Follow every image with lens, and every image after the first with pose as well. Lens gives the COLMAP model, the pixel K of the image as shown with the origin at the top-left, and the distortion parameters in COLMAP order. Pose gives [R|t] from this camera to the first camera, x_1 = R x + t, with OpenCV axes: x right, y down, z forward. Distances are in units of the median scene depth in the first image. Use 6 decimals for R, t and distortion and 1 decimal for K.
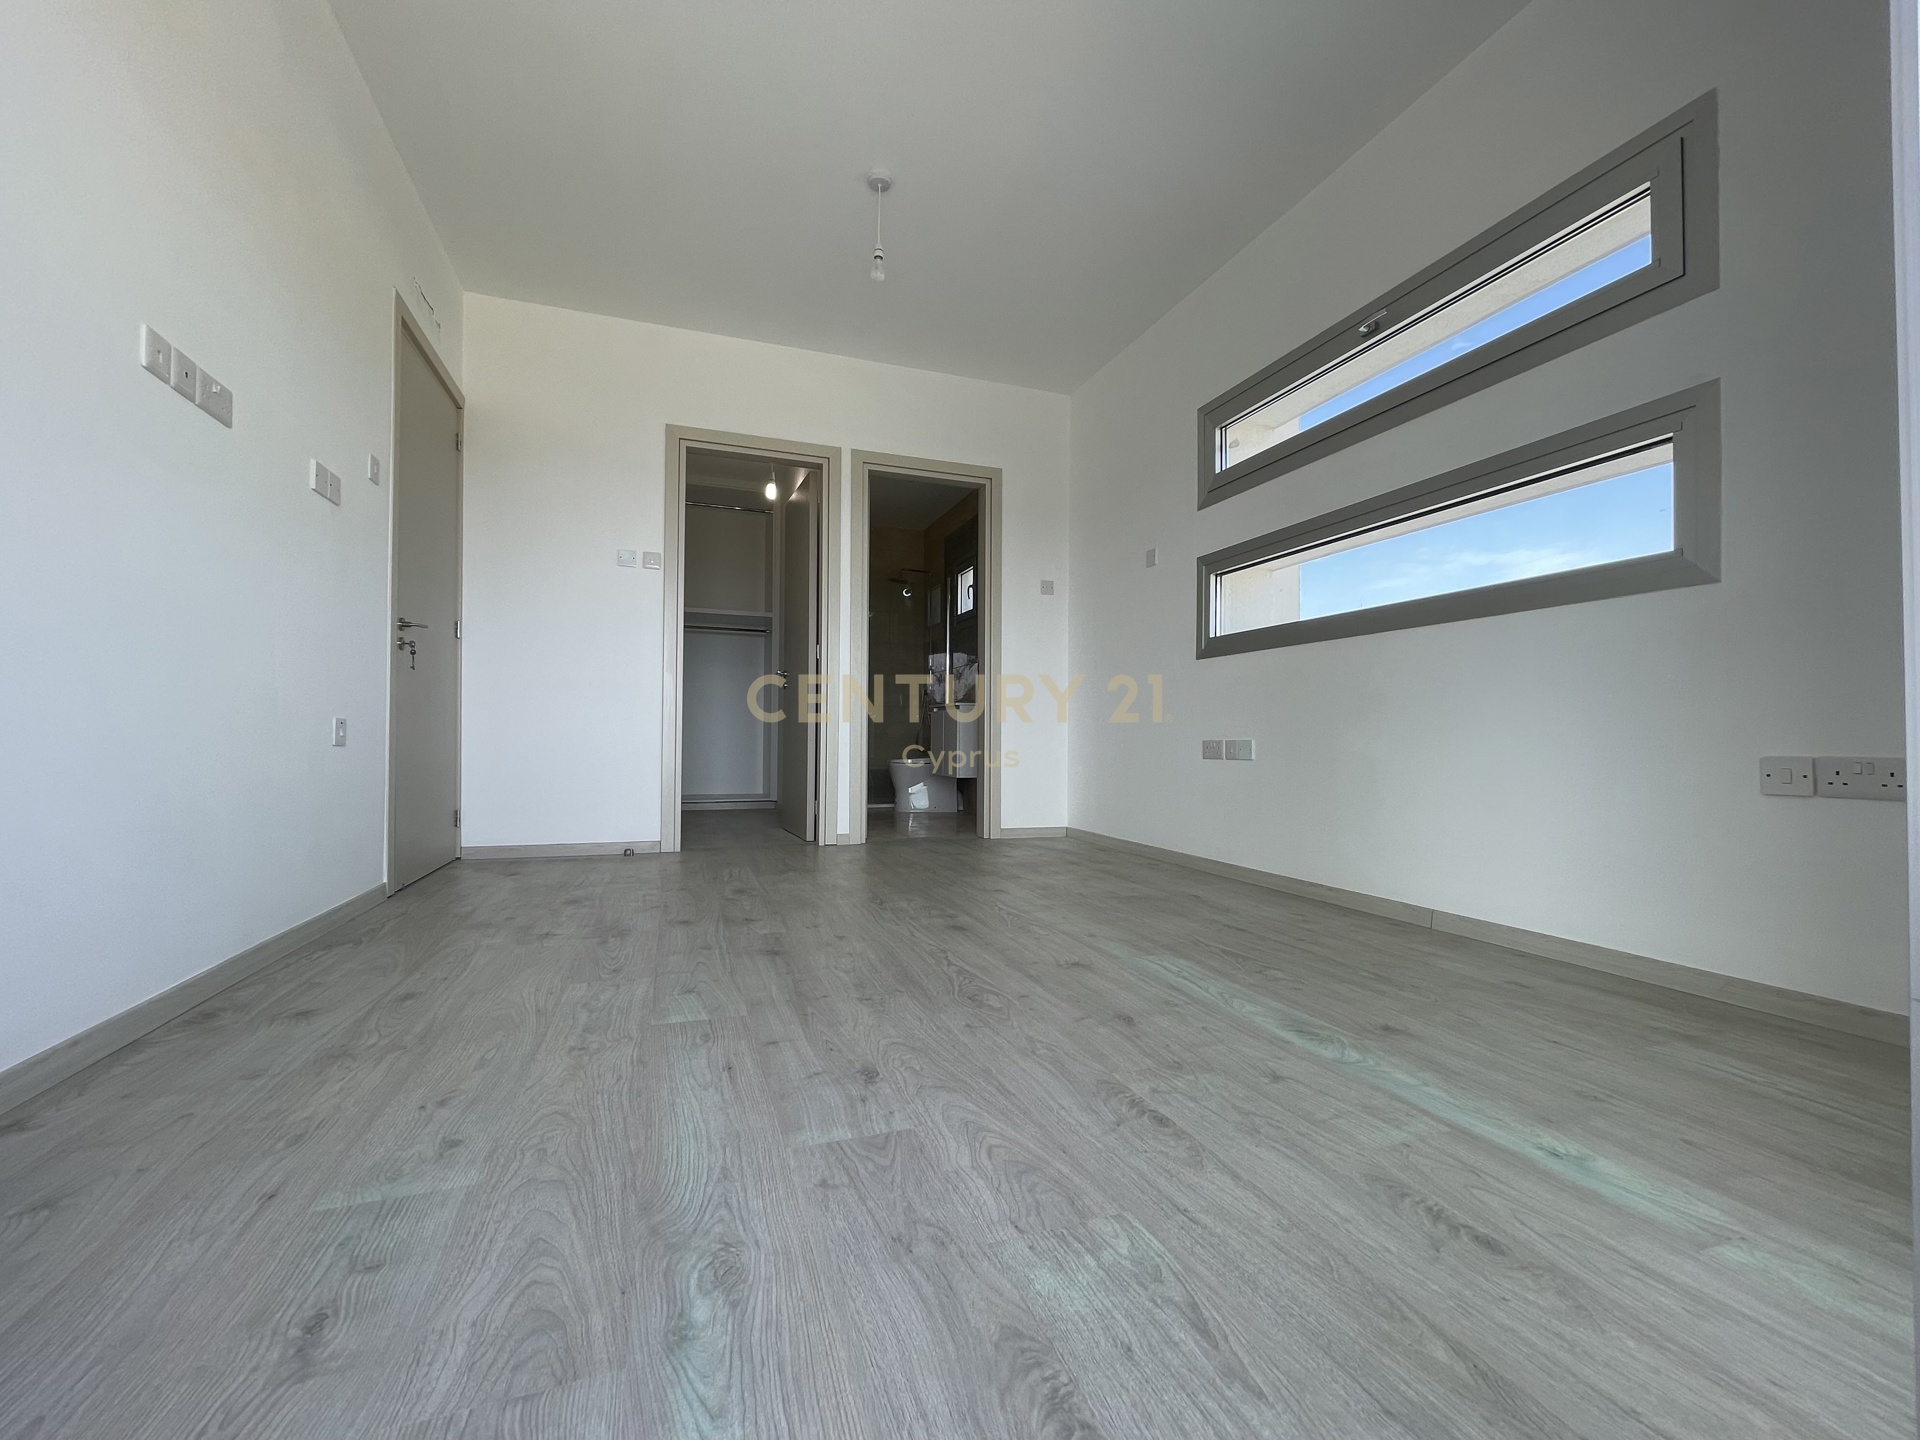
lens RADIAL K [[777.2, 0, 960.0], [0, 777.2, 720.0], [0, 0, 1]] dist [-0.000574, -0.000094]
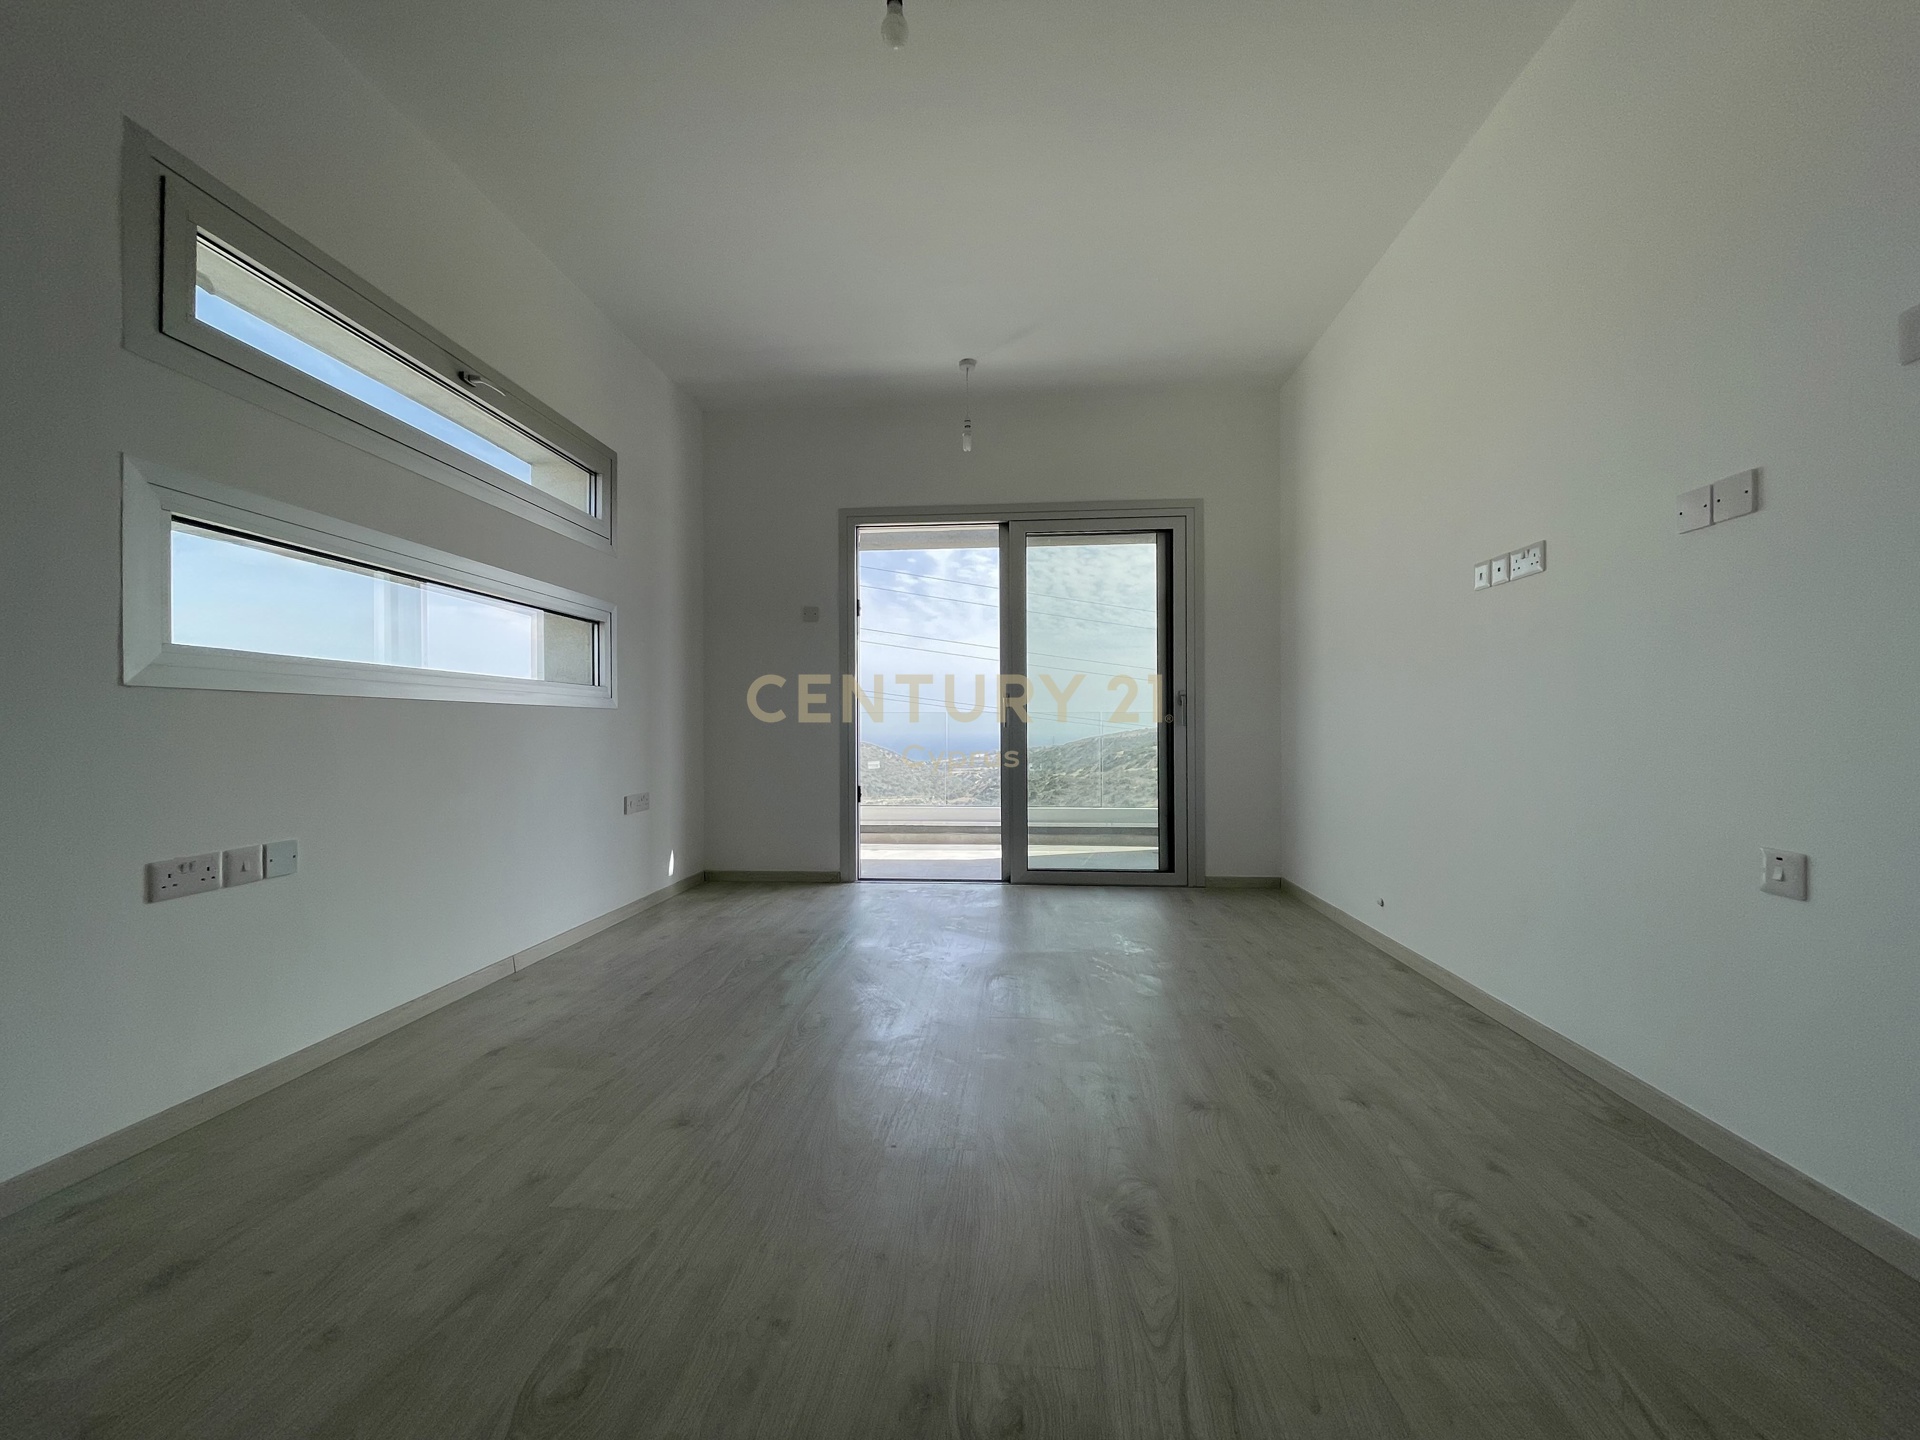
lens RADIAL K [[777.2, 0, 960.0], [0, 777.2, 720.0], [0, 0, 1]] dist [-0.000574, -0.000094]
pose [[-0.907638, 0.000564, 0.419754, -0.673976], [-0.013718, 0.999425, -0.031004, -0.108648], [-0.419530, -0.033899, -0.907108, 2.589665]]
